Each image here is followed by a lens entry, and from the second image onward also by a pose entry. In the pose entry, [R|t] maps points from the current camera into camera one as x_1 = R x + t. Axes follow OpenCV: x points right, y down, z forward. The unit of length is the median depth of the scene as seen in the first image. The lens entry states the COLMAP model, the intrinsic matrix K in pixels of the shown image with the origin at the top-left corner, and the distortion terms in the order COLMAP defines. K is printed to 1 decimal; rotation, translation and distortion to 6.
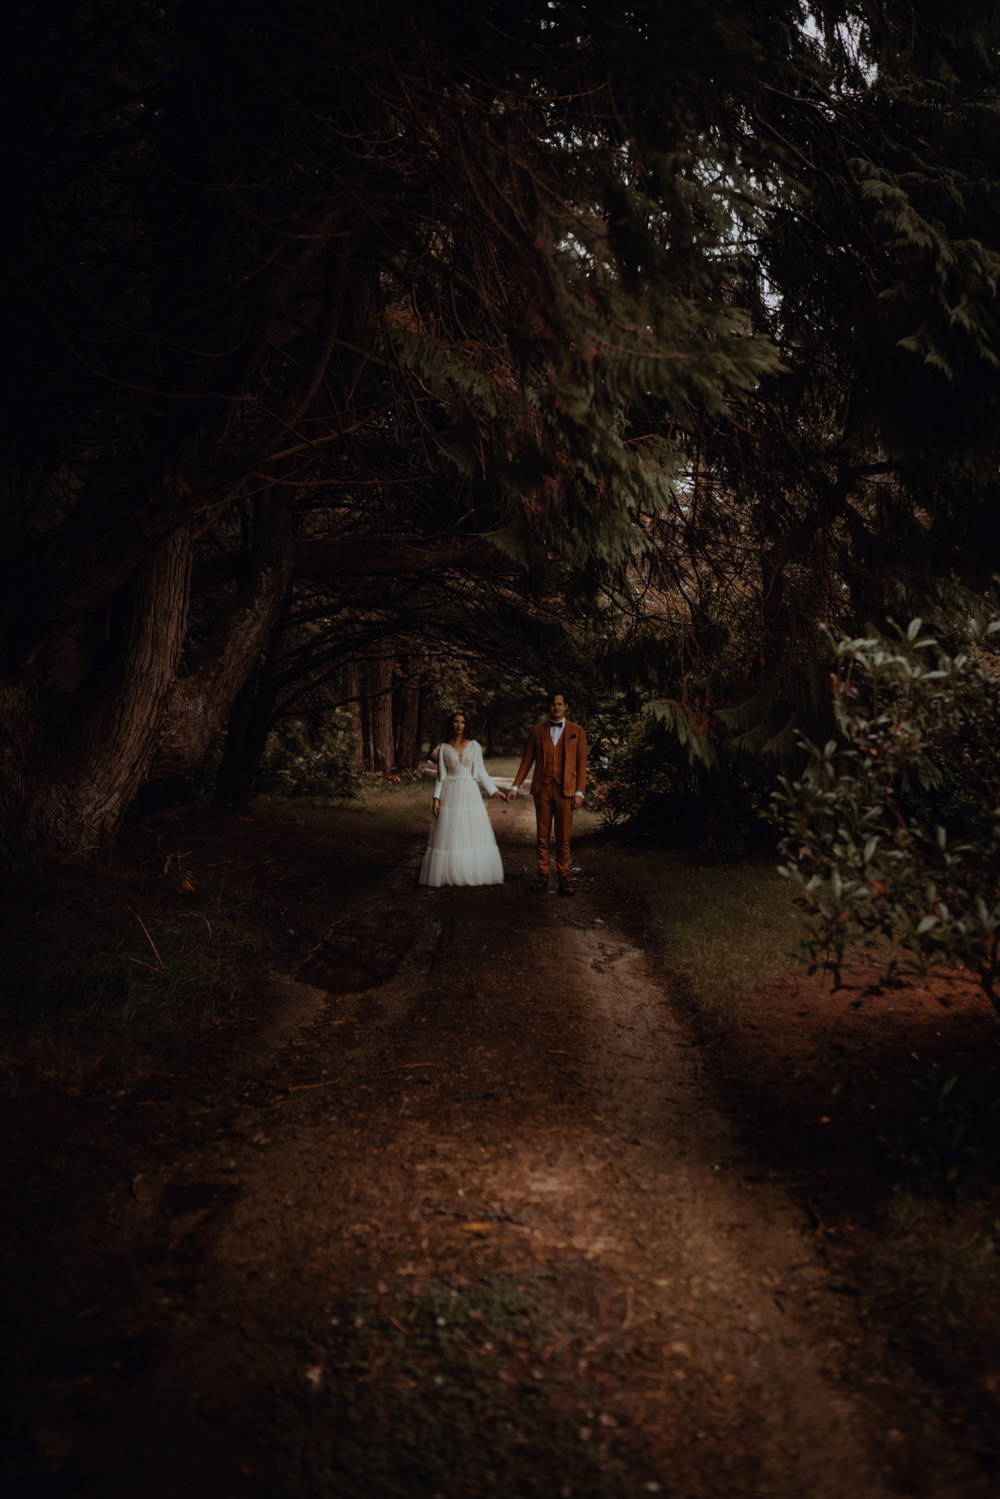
lens RADIAL K [[1527.8, 0, 500.0], [0, 1527.8, 749.5], [0, 0, 1]] dist [-0.072925, -0.020797]
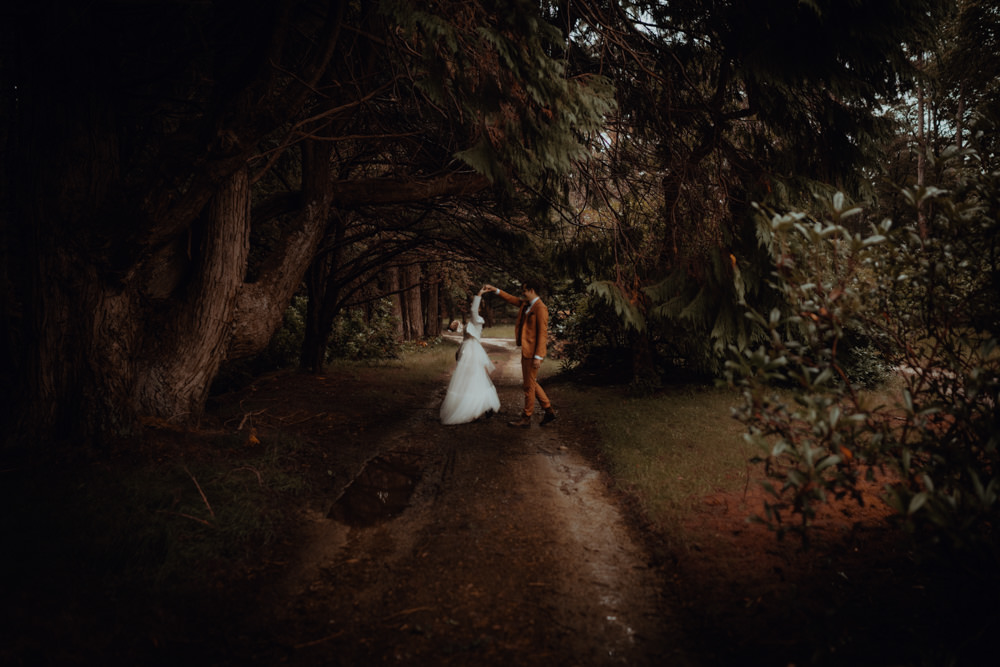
lens RADIAL K [[994.4, 0, 502.1], [0, 994.4, 278.3], [0, 0, 1]] dist [0.167291, -0.000525]
pose [[0.998716, -0.049217, 0.012004, 0.007124], [0.049686, 0.997859, -0.042531, -0.002354], [-0.009885, 0.043073, 0.999023, 0.109893]]
